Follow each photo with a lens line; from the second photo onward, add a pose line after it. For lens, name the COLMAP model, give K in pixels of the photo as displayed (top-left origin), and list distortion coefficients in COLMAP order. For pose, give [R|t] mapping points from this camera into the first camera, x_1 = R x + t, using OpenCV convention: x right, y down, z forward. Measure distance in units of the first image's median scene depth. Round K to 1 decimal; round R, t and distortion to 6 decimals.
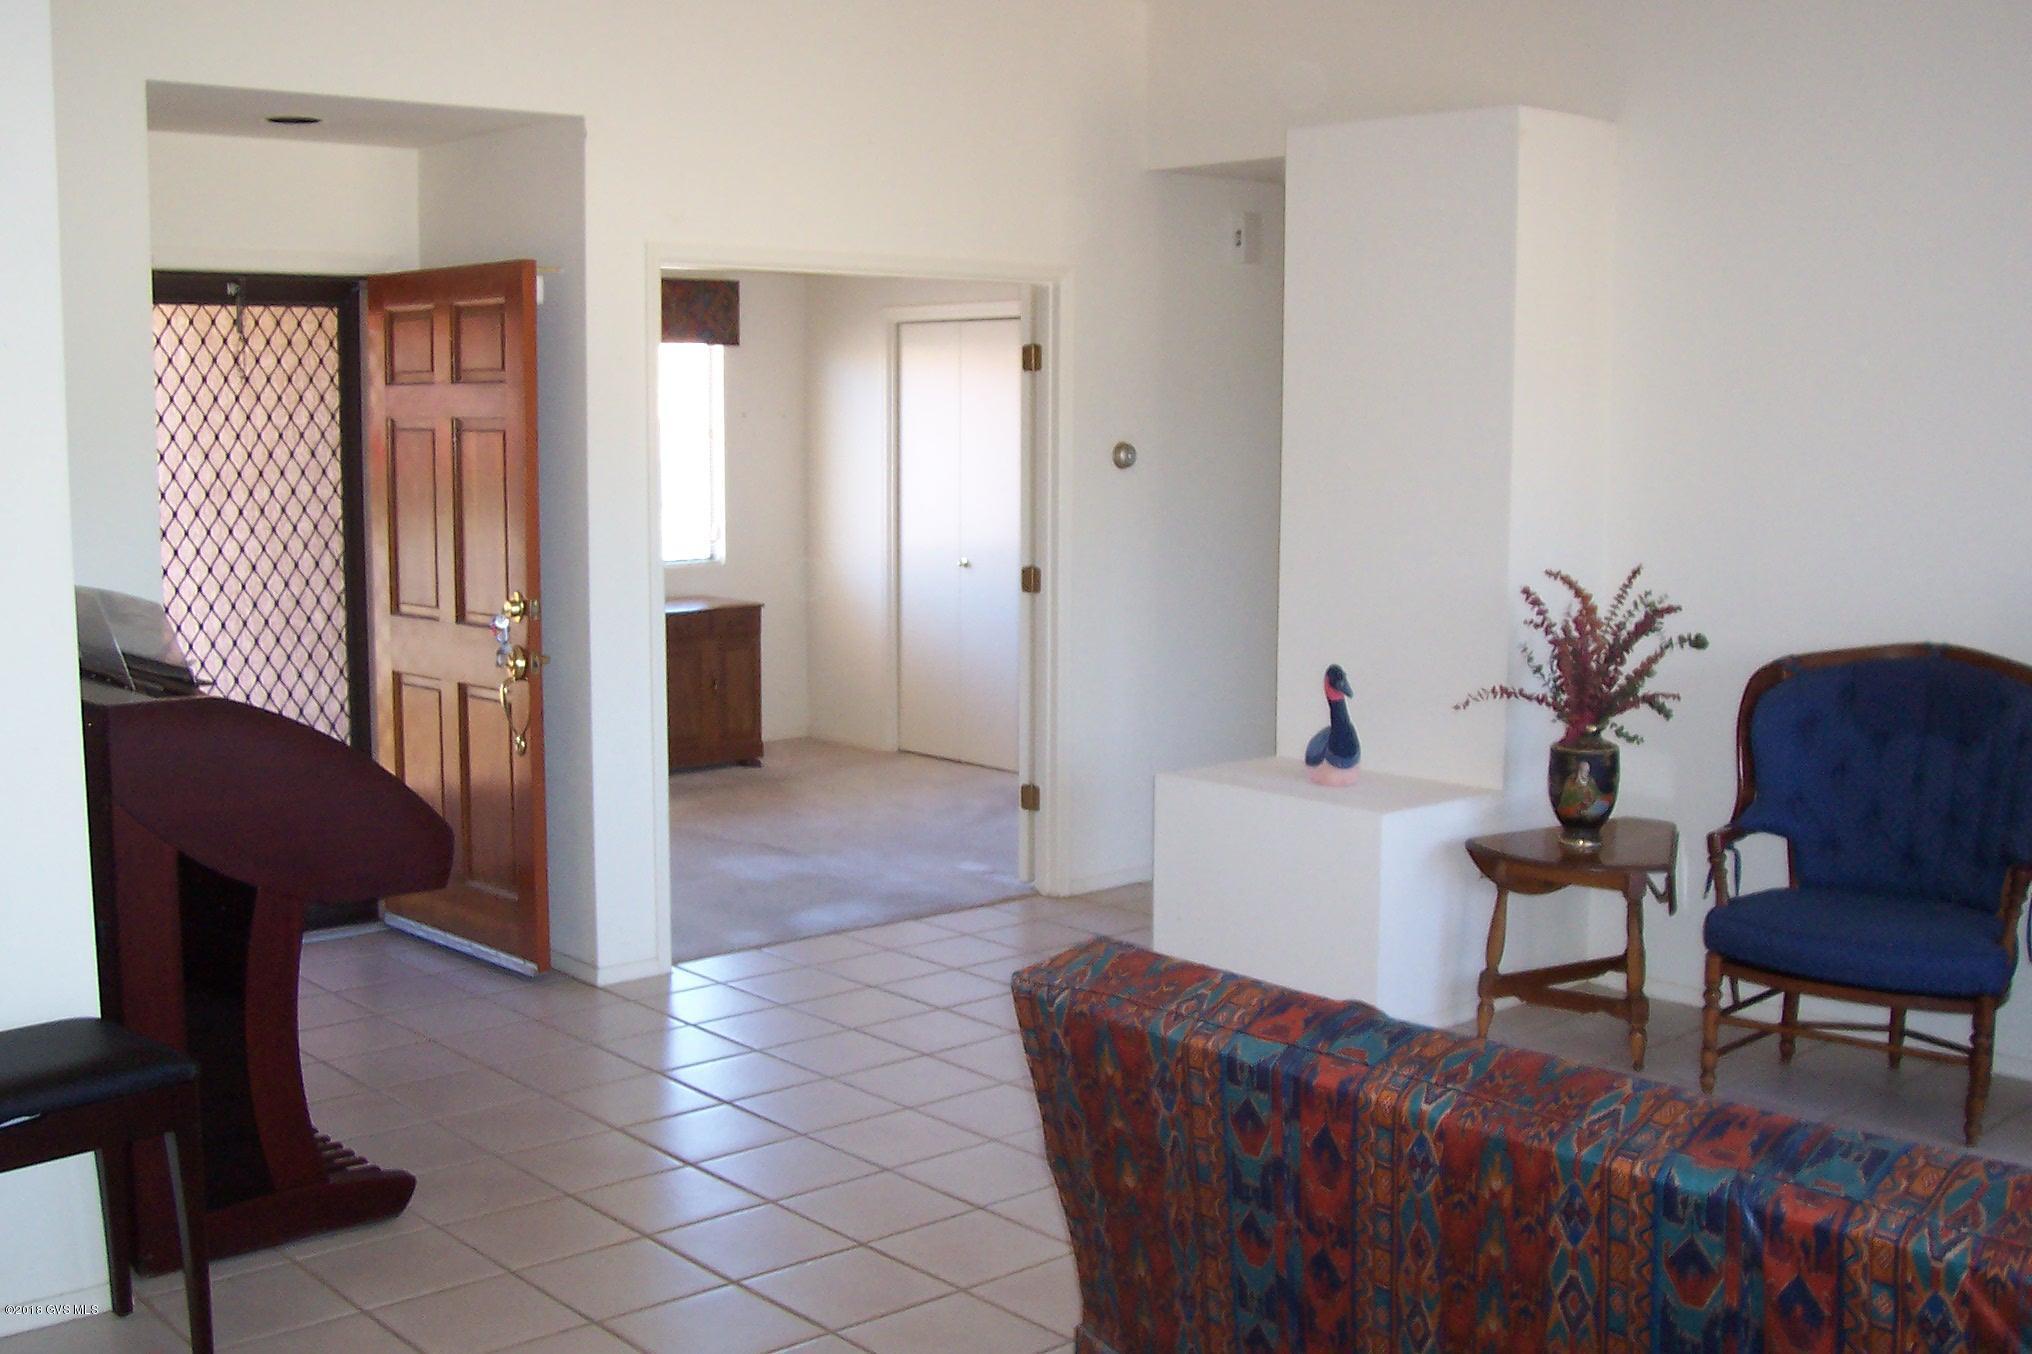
lens RADIAL K [[2230.9, 0, 1016.9], [0, 2230.9, 732.2], [0, 0, 1]] dist [-0.124500, 0.028686]
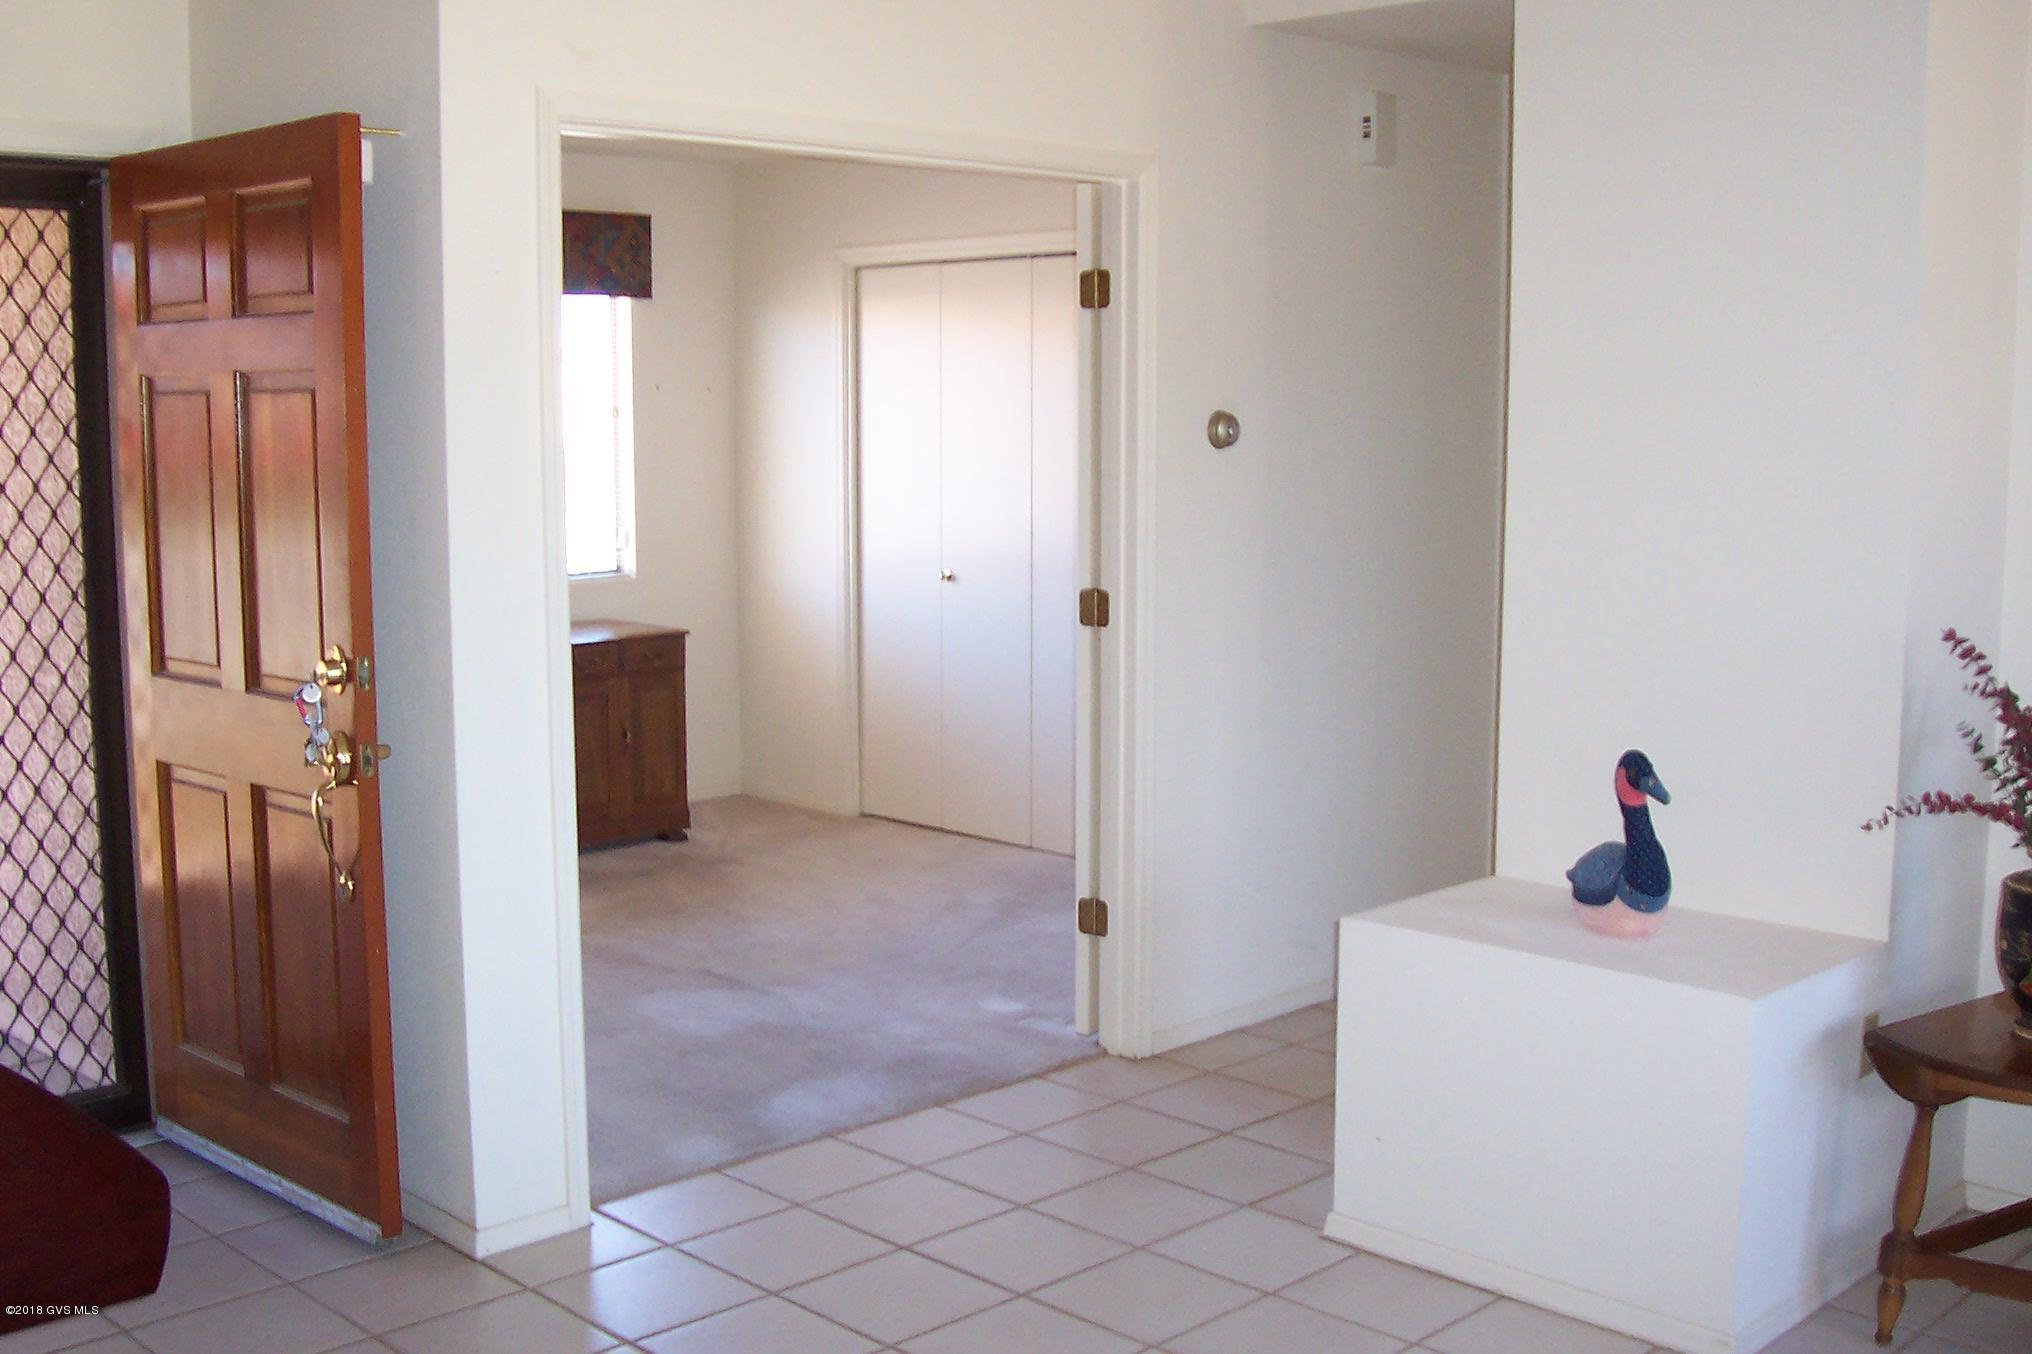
lens RADIAL K [[2230.9, 0, 1016.9], [0, 2230.9, 732.2], [0, 0, 1]] dist [-0.124500, 0.028686]
pose [[0.998628, -0.011543, 0.051073, -0.060404], [0.011374, 0.999929, 0.003587, -0.036151], [-0.051110, -0.003001, 0.998689, 0.339874]]
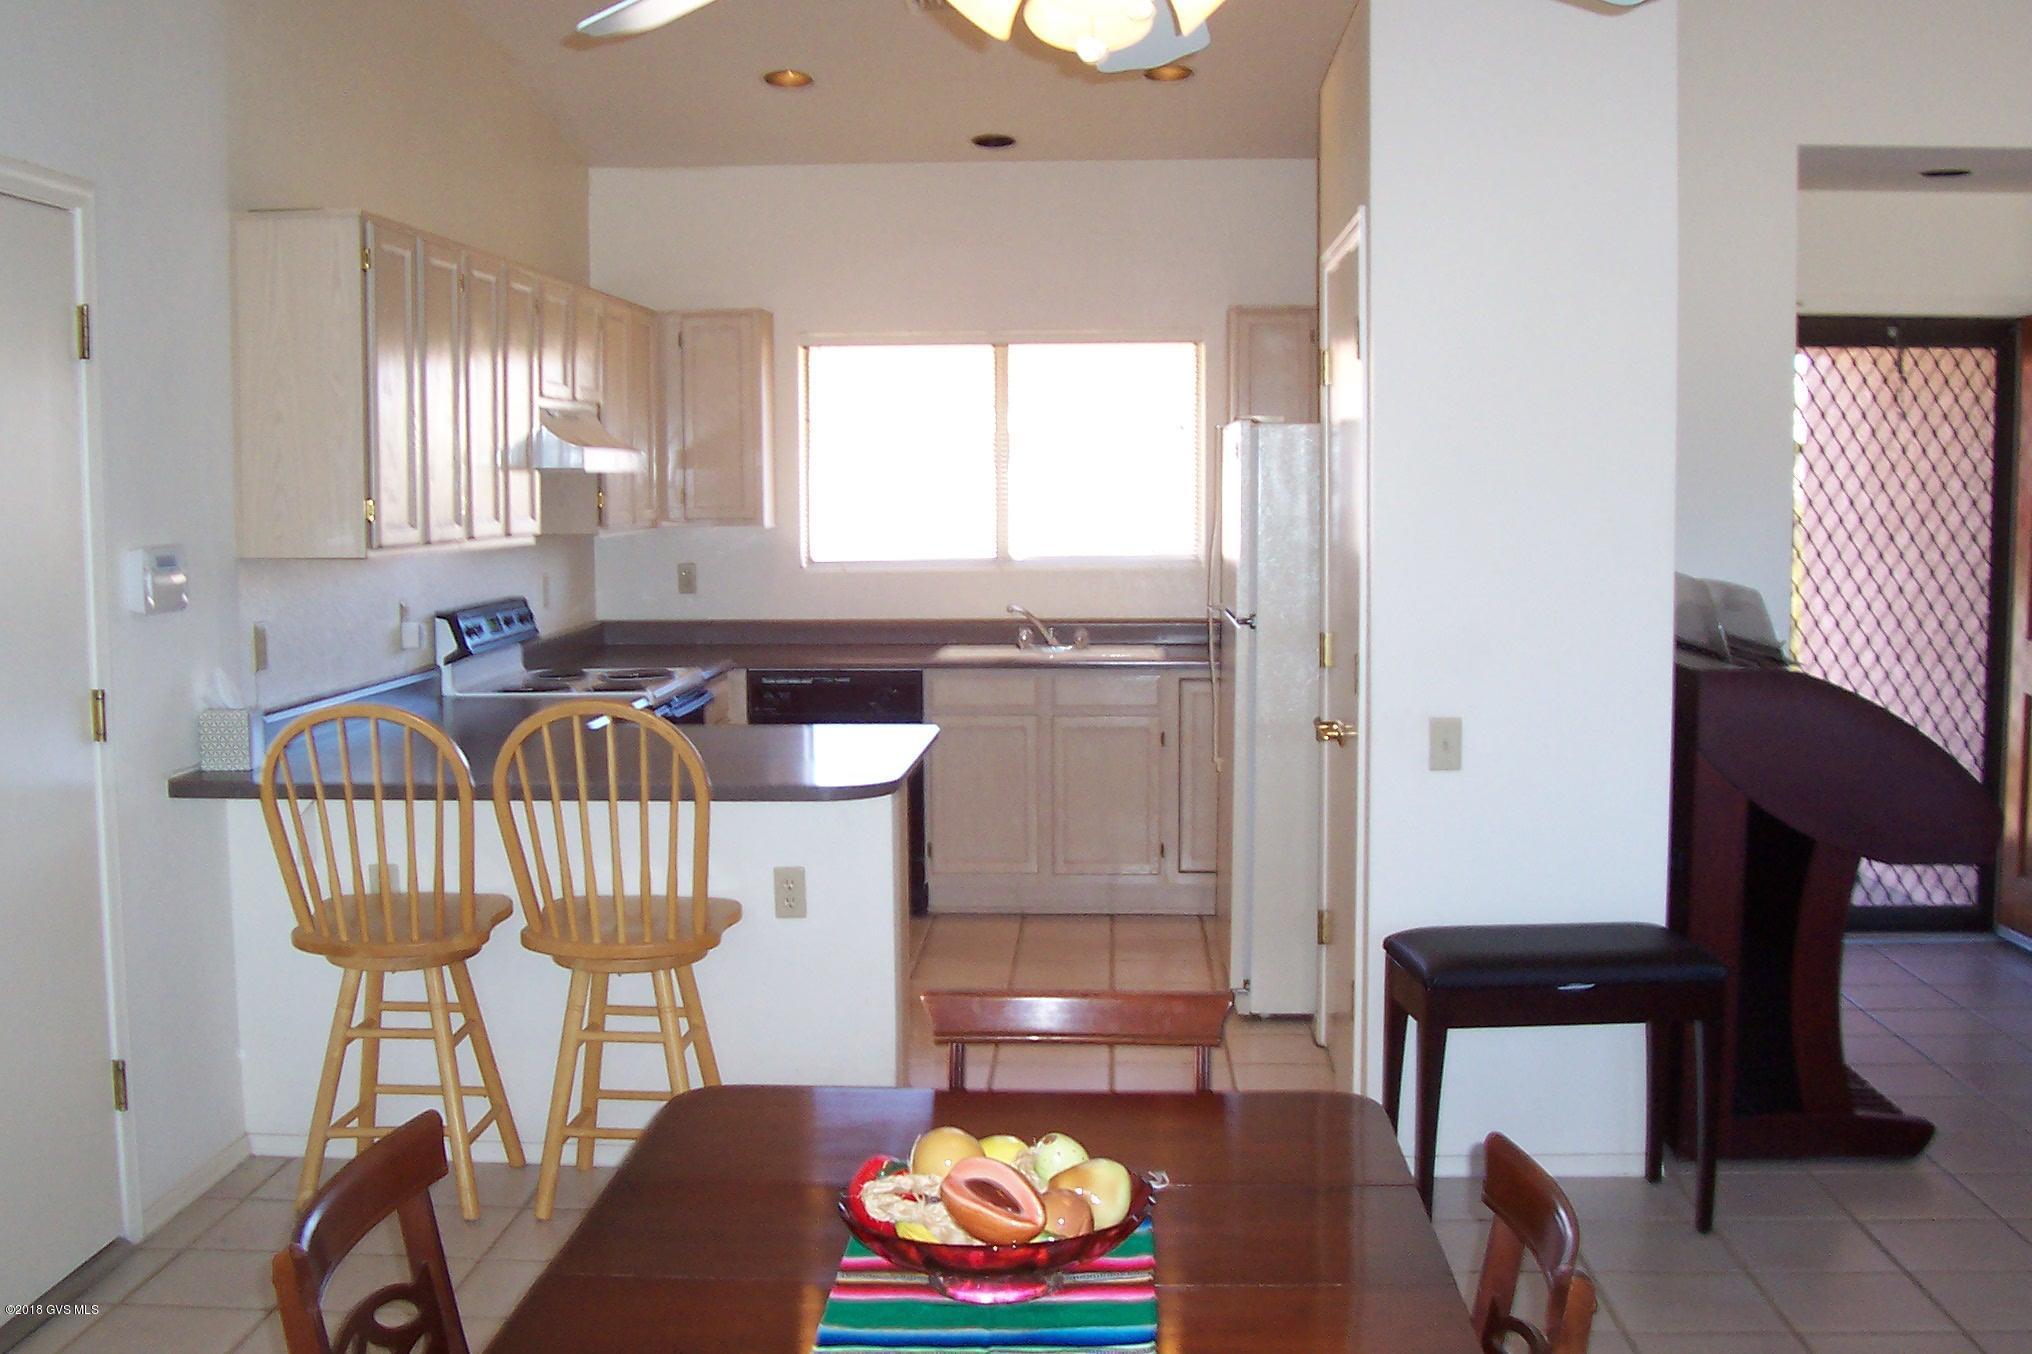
lens RADIAL K [[2230.9, 0, 1016.9], [0, 2230.9, 732.2], [0, 0, 1]] dist [-0.124500, 0.028686]
pose [[0.714451, 0.066529, -0.696515, 0.096695], [-0.092461, 0.995716, 0.000266, 0.035171], [0.693549, 0.064211, 0.717542, -0.069297]]
